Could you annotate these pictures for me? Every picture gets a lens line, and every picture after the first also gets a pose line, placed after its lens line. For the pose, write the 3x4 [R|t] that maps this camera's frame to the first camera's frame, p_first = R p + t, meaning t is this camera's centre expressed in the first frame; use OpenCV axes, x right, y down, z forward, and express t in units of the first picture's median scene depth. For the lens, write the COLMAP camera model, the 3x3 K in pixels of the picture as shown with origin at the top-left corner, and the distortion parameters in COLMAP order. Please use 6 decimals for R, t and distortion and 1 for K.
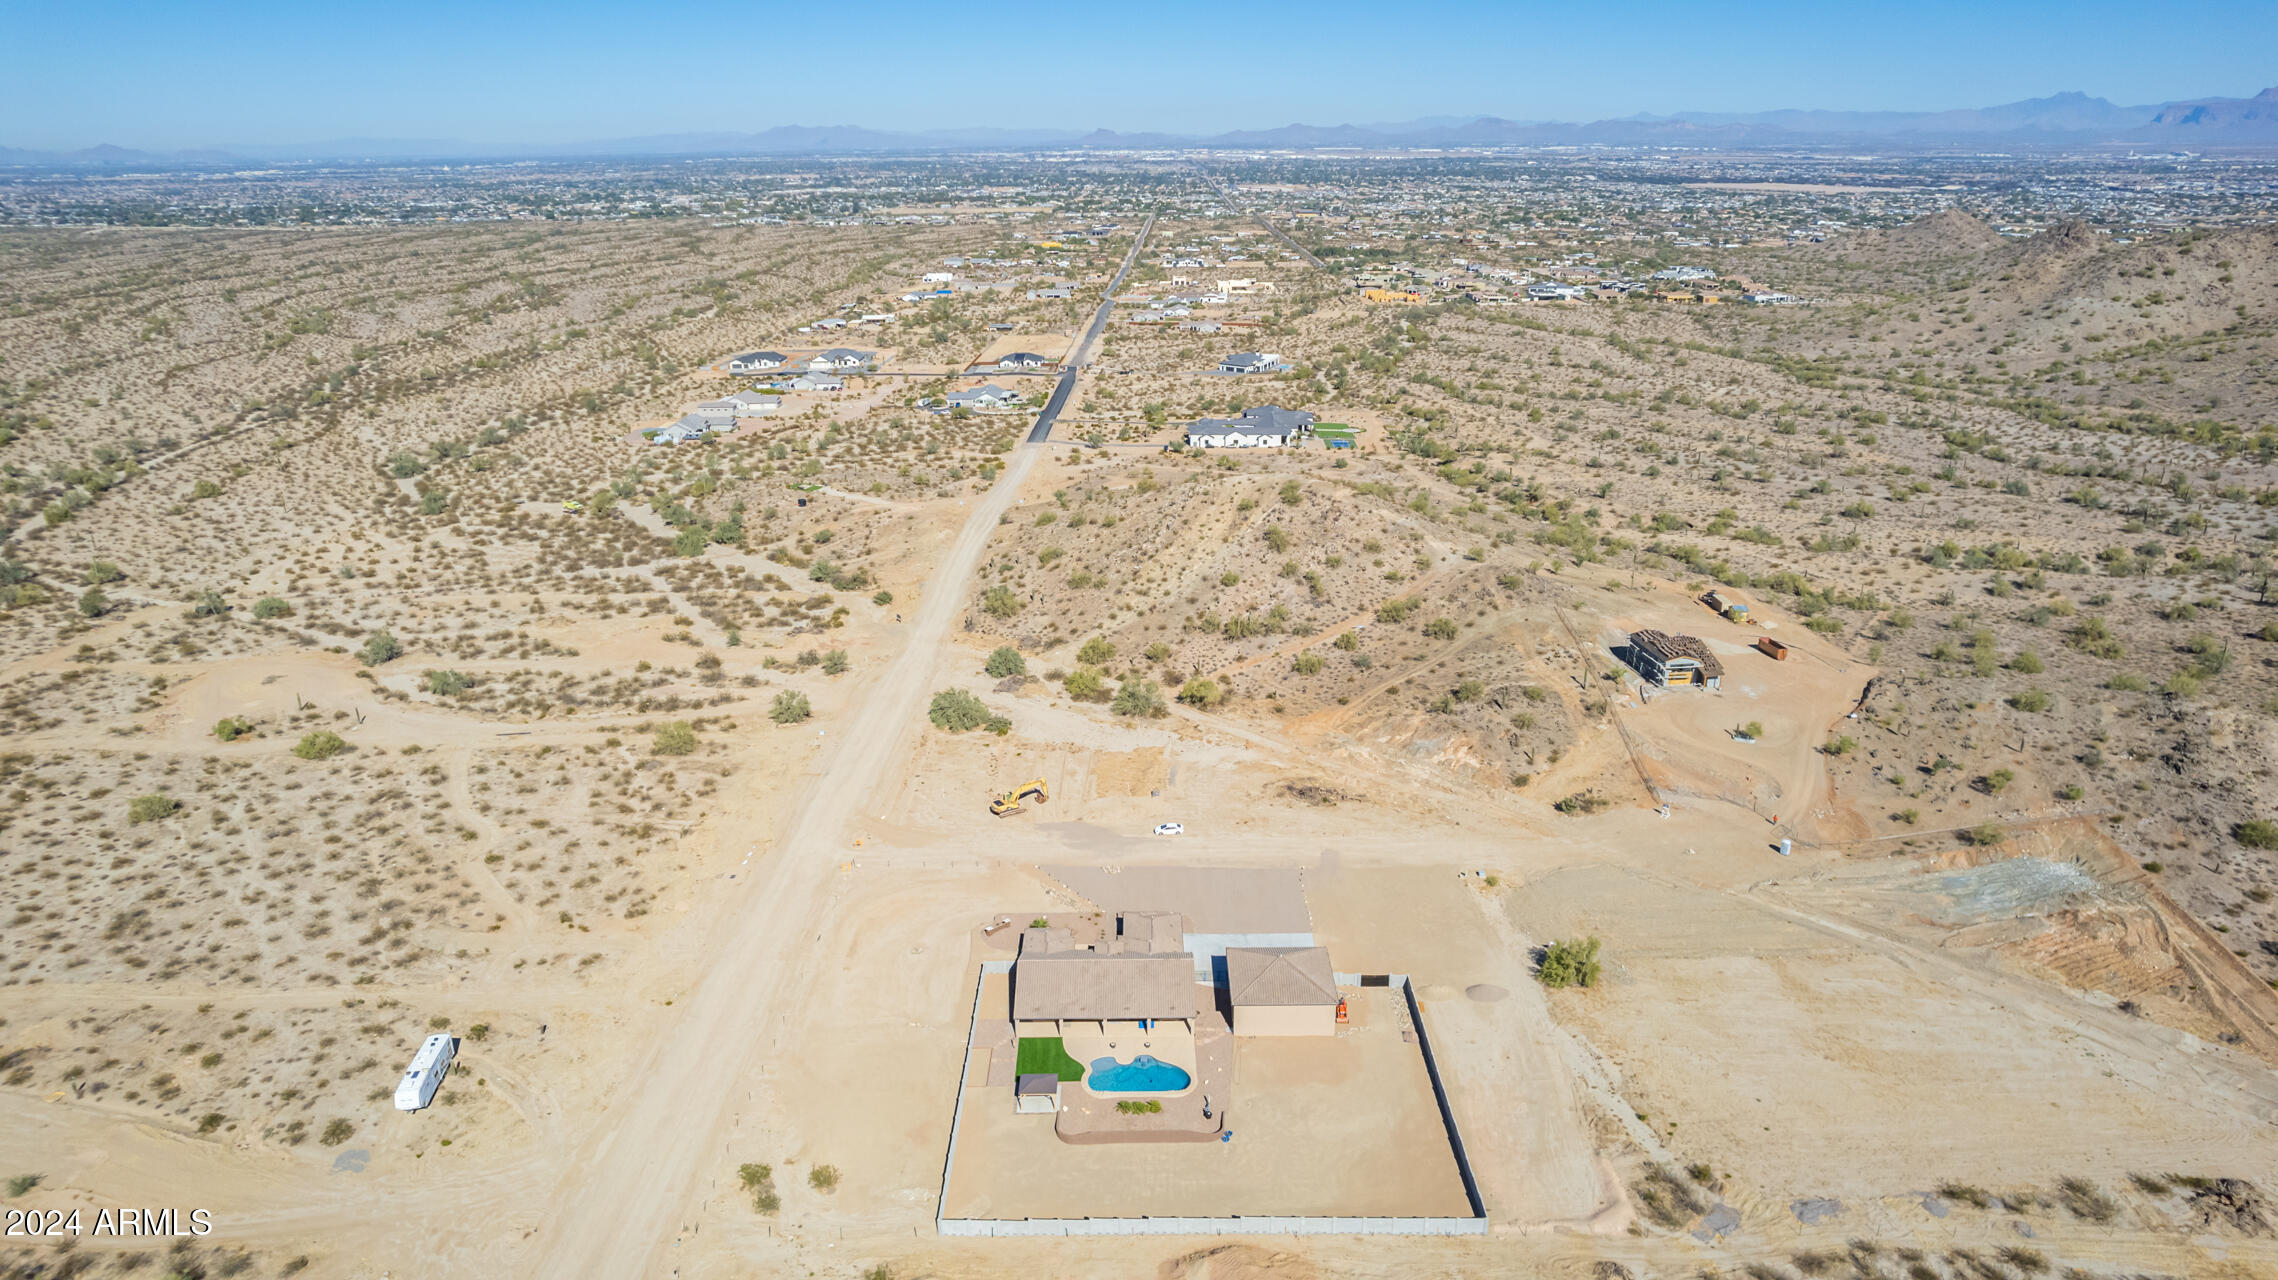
lens RADIAL K [[1456.1, 0, 1139.0], [0, 1456.1, 640.0], [0, 0, 1]] dist [-0.056388, 0.039081]
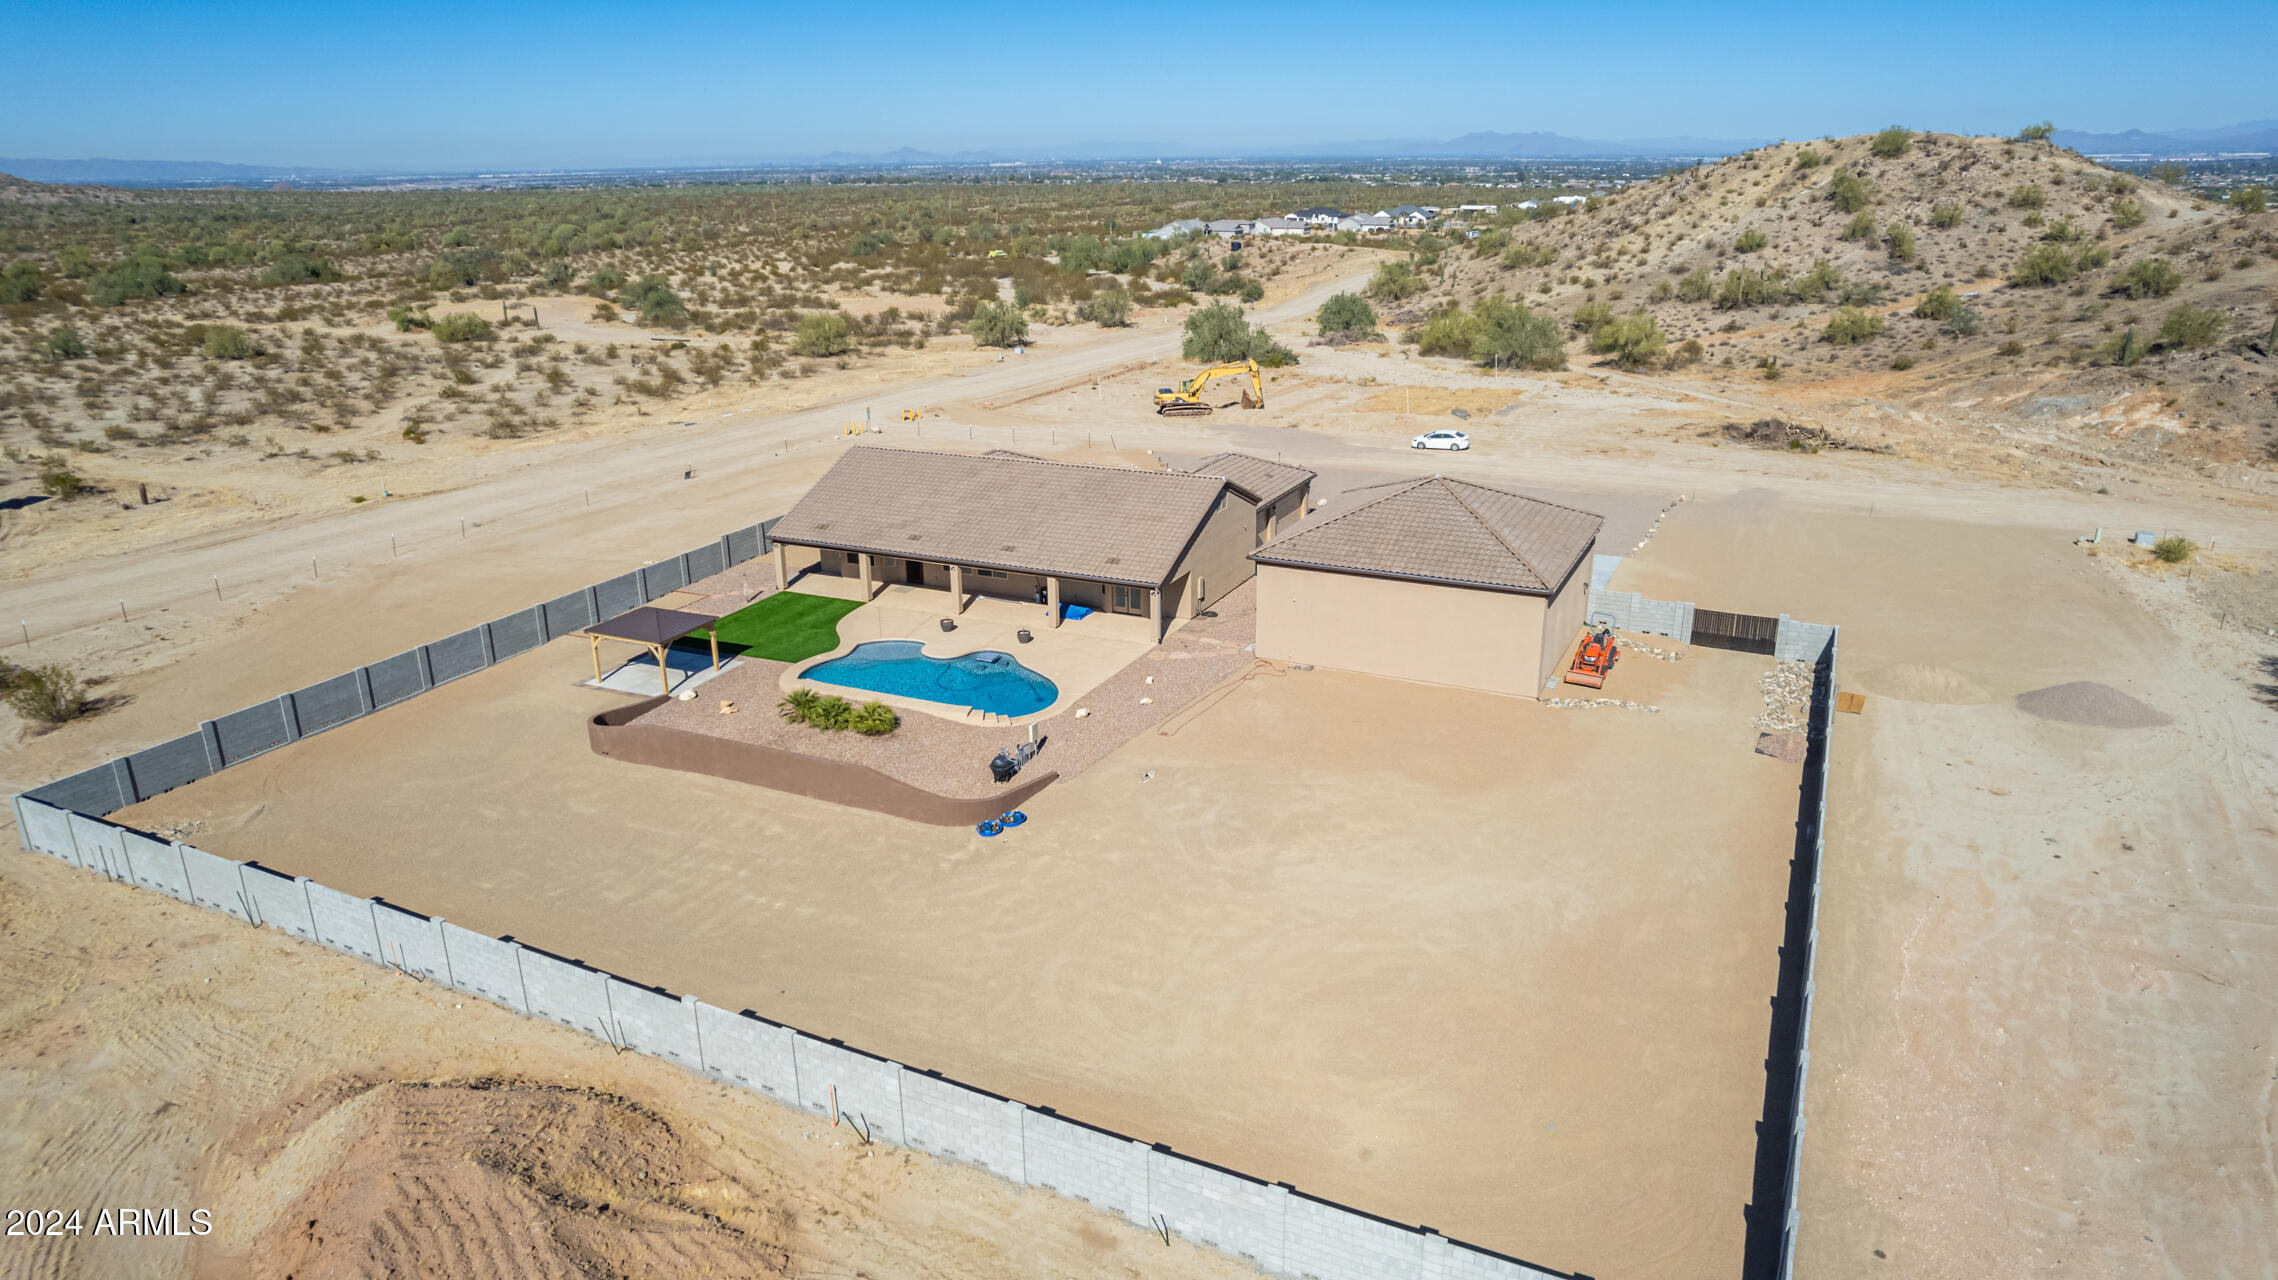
lens RADIAL K [[1459.9, 0, 1145.4], [0, 1459.9, 645.1], [0, 0, 1]] dist [-0.076946, 0.071056]
pose [[0.903236, 0.138605, -0.406145, 0.106133], [-0.139231, 0.989859, 0.028171, 0.149271], [0.405931, 0.031103, 0.913374, 0.372679]]
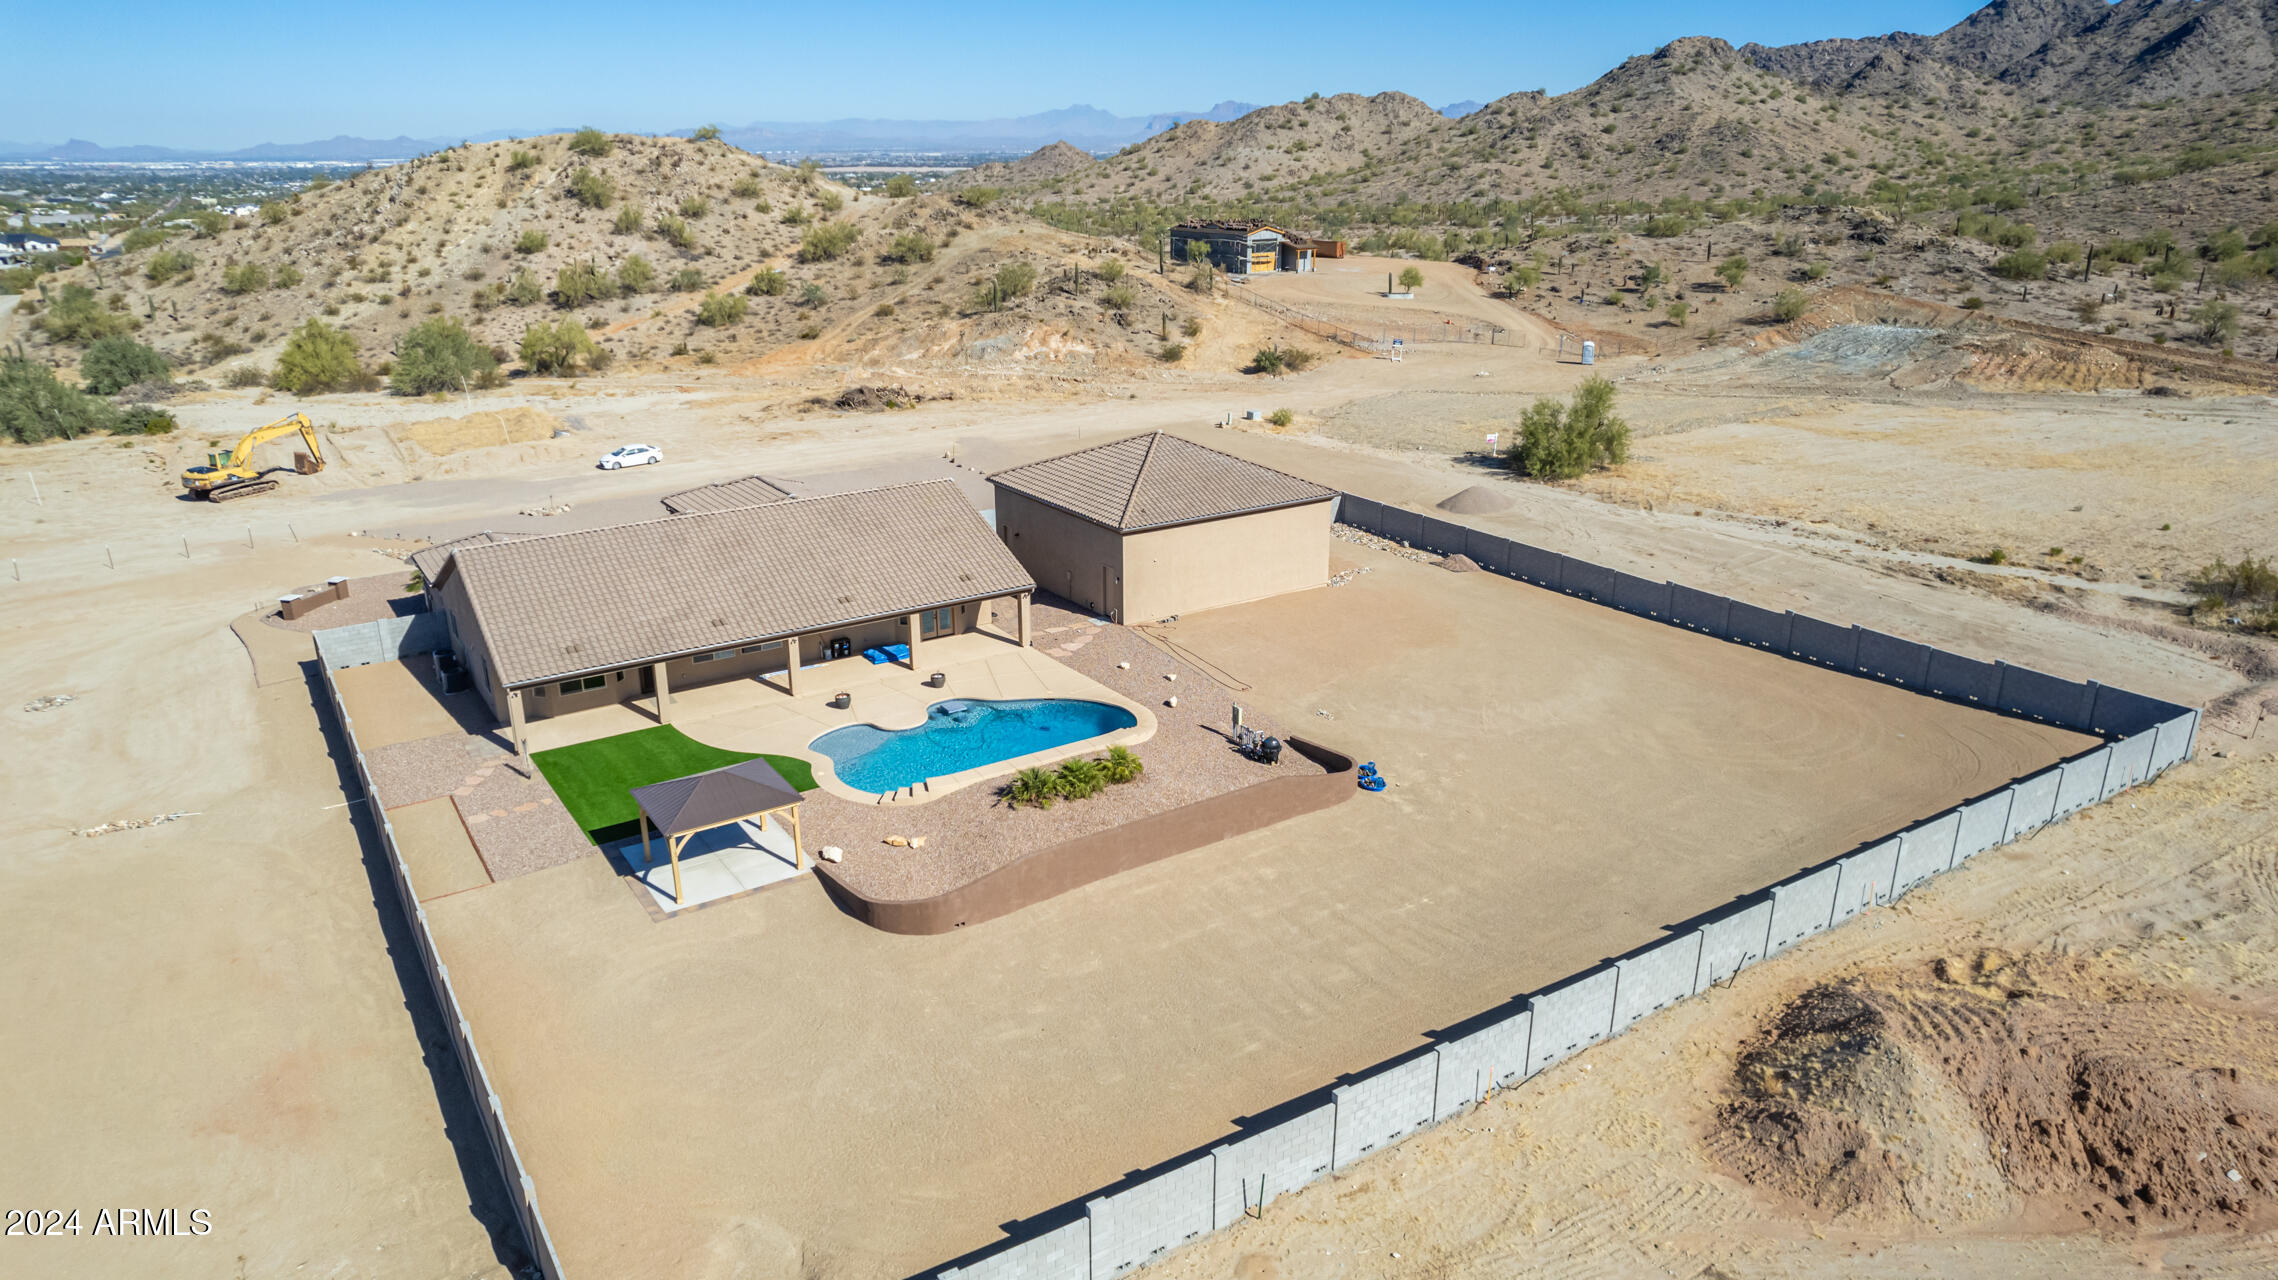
lens RADIAL K [[1456.1, 0, 1139.0], [0, 1456.1, 640.0], [0, 0, 1]] dist [-0.056388, 0.039081]
pose [[0.833182, -0.174783, 0.524652, -0.074134], [0.179056, 0.982895, 0.043090, 0.147811], [-0.523209, 0.058041, 0.850226, 0.383142]]
